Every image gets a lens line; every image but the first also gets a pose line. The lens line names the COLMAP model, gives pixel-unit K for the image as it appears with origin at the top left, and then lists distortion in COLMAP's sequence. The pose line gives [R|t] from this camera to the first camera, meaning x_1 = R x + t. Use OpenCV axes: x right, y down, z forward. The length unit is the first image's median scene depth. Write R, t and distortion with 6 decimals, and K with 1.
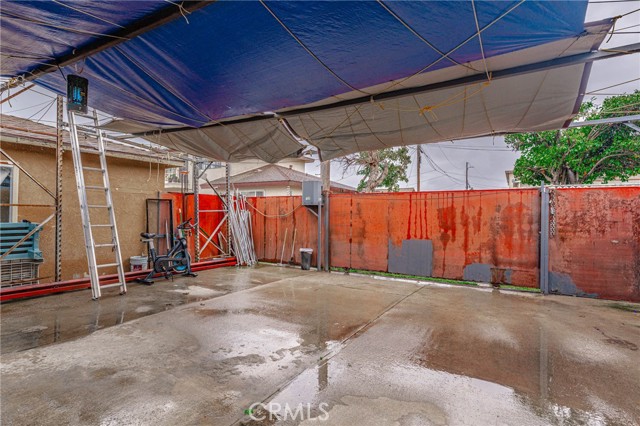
lens RADIAL K [[321.0, 0, 316.3], [0, 321.0, 210.2], [0, 0, 1]] dist [-0.000843, 0.000241]
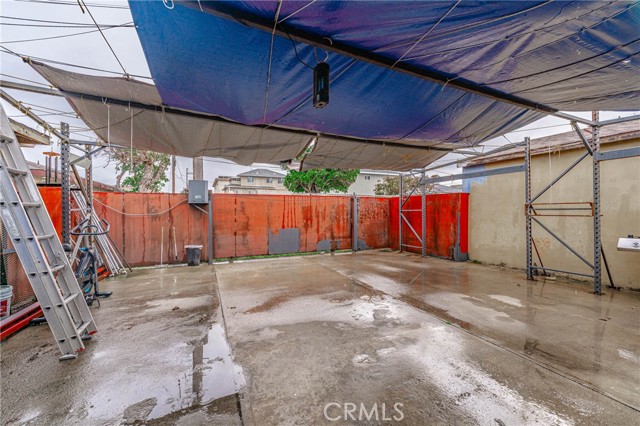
lens RADIAL K [[257.1, 0, 313.9], [0, 257.1, 211.3], [0, 0, 1]] dist [-0.002789, 0.000457]
pose [[0.586454, -0.012945, 0.809879, -0.568483], [-0.000862, 0.999862, 0.016605, -0.004204], [-0.809982, -0.010436, 0.586362, 0.245895]]
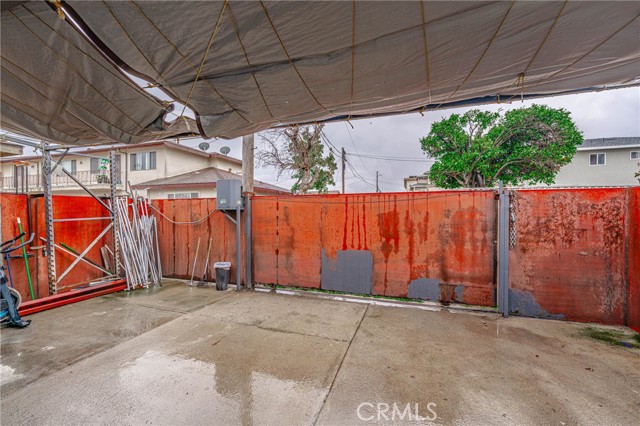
lens RADIAL K [[257.1, 0, 318.8], [0, 257.1, 213.5], [0, 0, 1]] dist [-0.002789, 0.000457]
pose [[0.975454, -0.013890, 0.219763, 0.078317], [0.009568, 0.999740, 0.020718, -0.020840], [-0.219993, -0.018107, 0.975333, 0.376343]]
